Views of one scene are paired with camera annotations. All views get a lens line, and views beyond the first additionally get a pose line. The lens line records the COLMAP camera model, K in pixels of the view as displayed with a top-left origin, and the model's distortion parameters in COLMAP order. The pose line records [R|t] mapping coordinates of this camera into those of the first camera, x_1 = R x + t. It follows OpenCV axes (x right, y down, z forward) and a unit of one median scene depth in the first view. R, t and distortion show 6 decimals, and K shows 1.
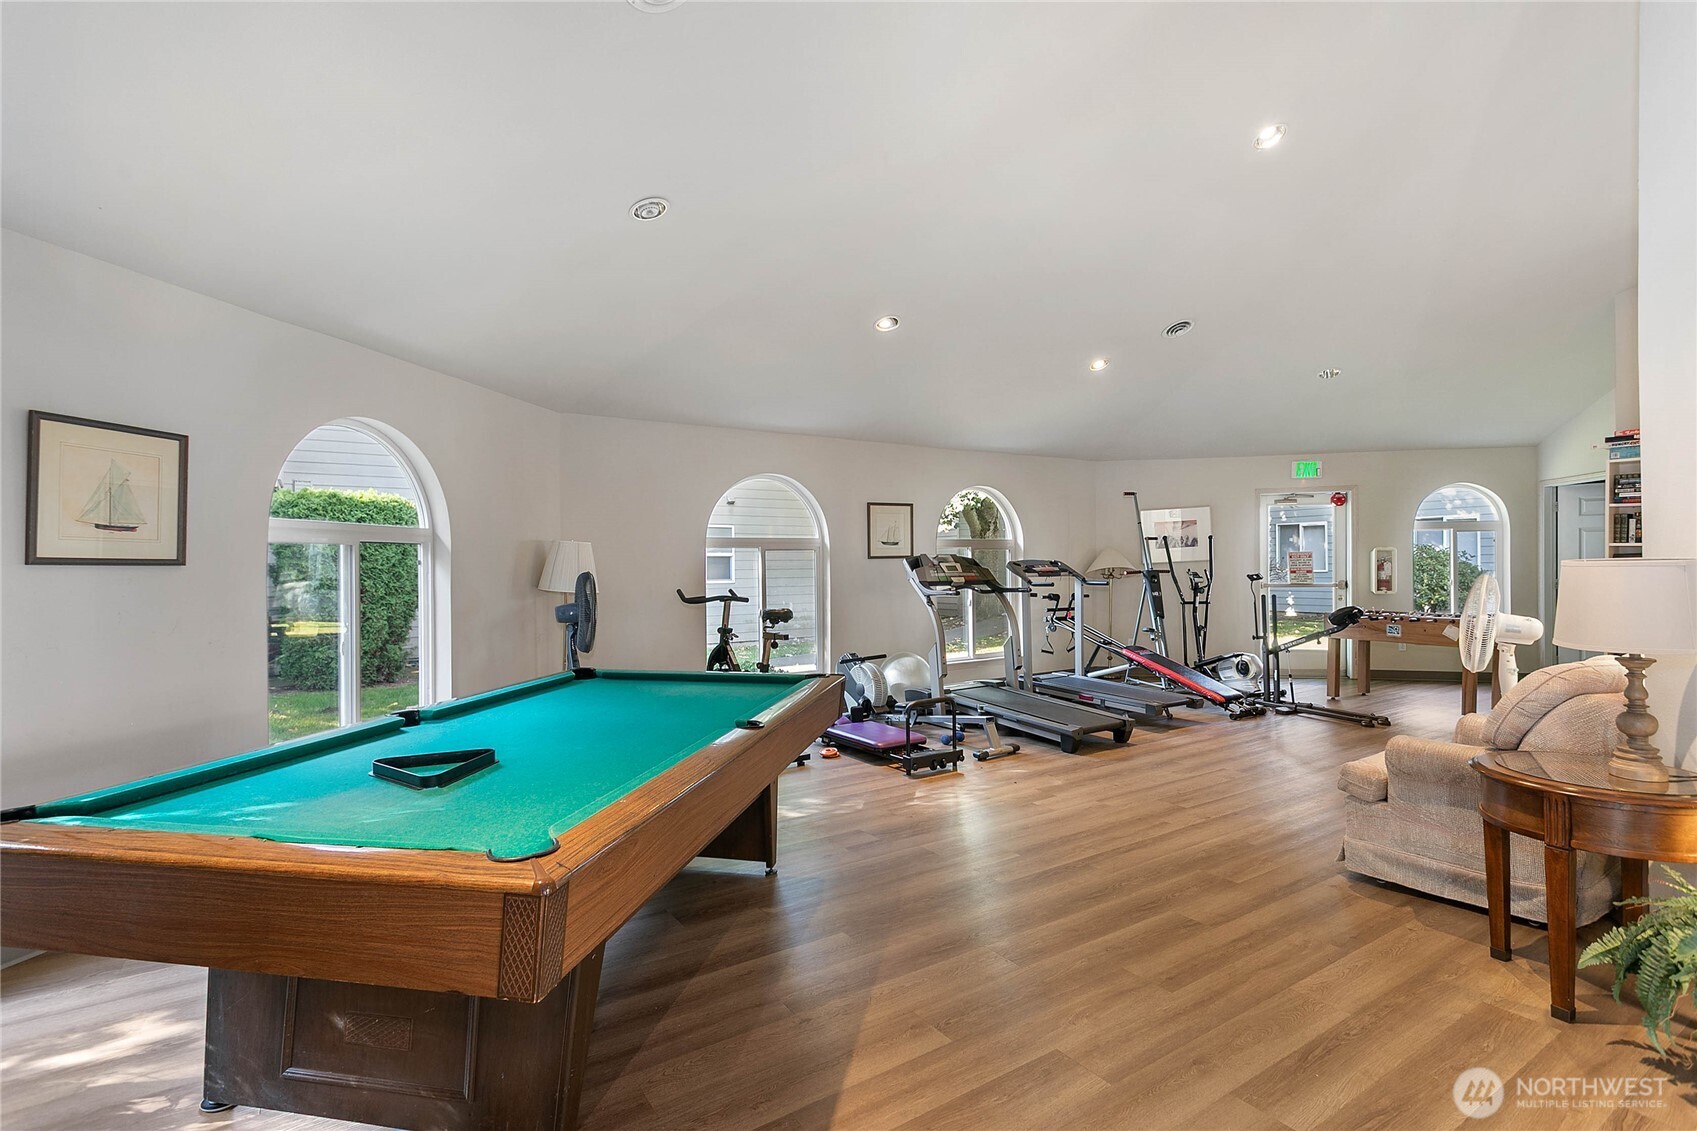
lens RADIAL K [[806.9, 0, 843.9], [0, 806.9, 557.6], [0, 0, 1]] dist [-0.000129, -0.001064]
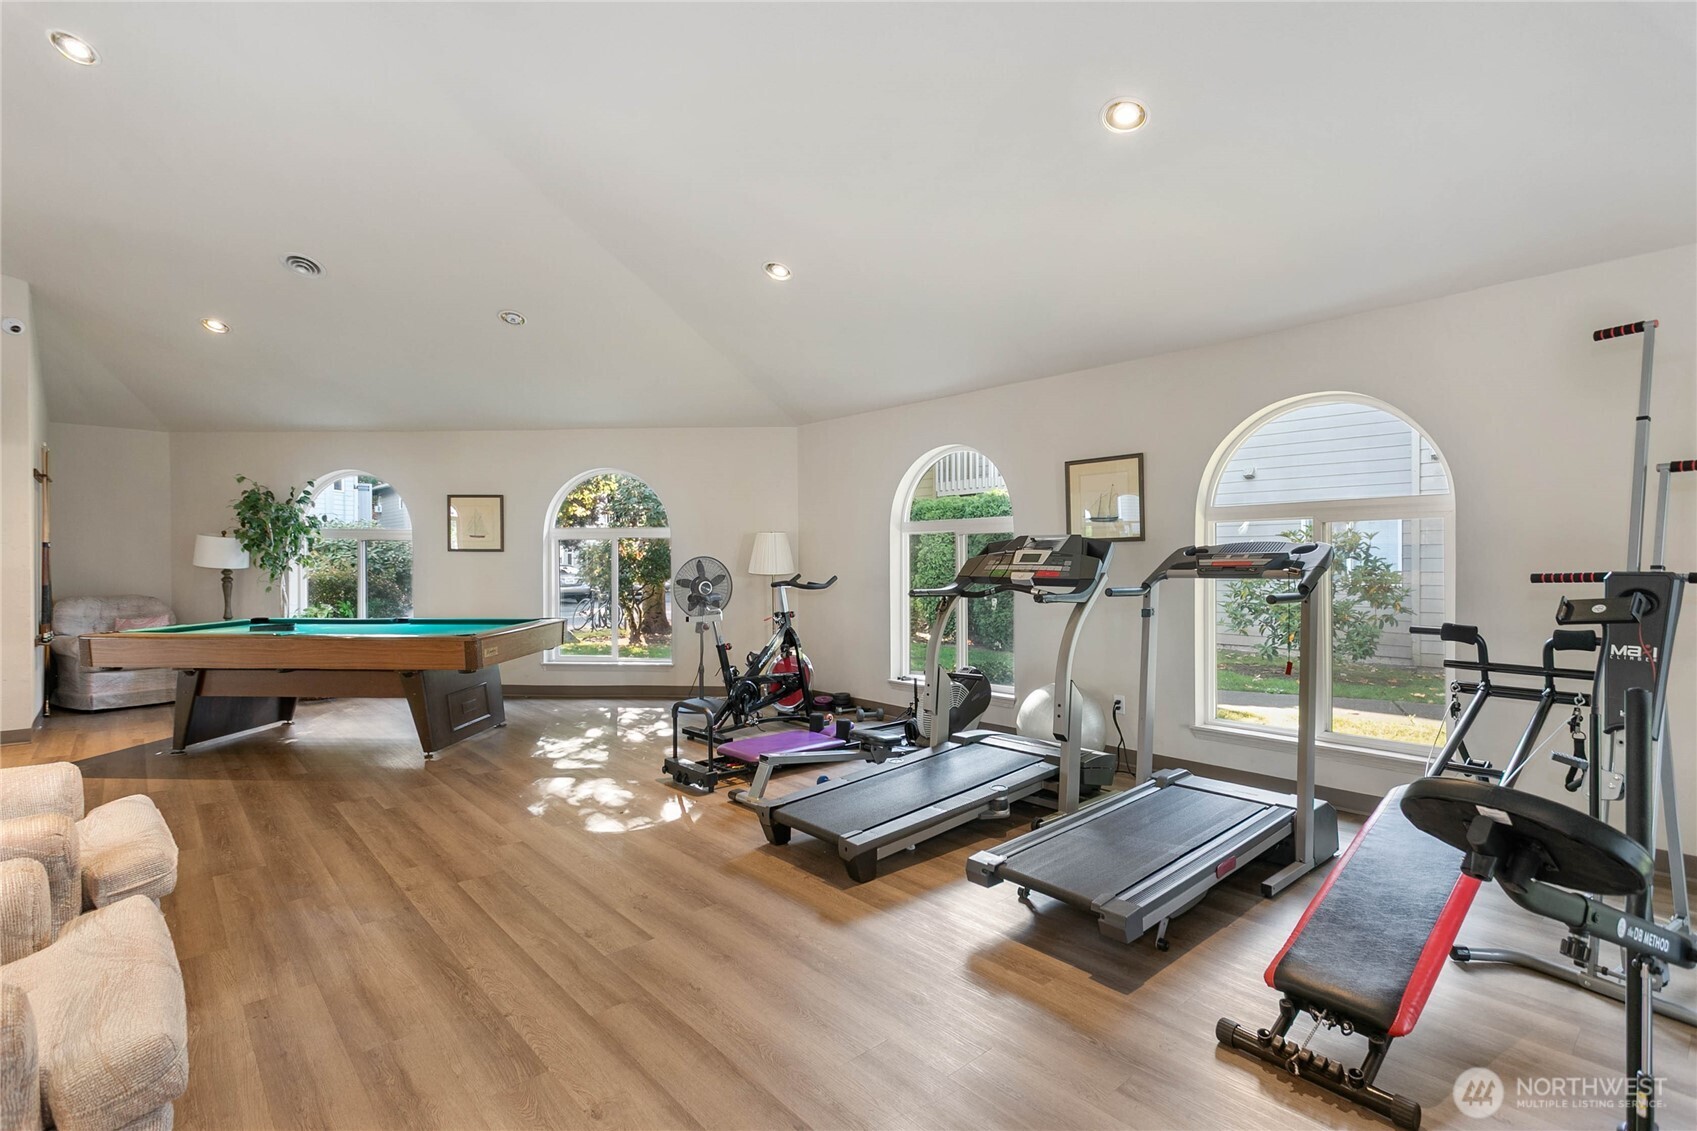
lens RADIAL K [[806.9, 0, 843.9], [0, 806.9, 557.6], [0, 0, 1]] dist [-0.000129, -0.001064]
pose [[0.137778, -0.009010, -0.990422, 1.189563], [-0.006610, 0.999928, -0.010016, 0.030856], [0.990441, 0.007927, 0.137708, 1.252242]]
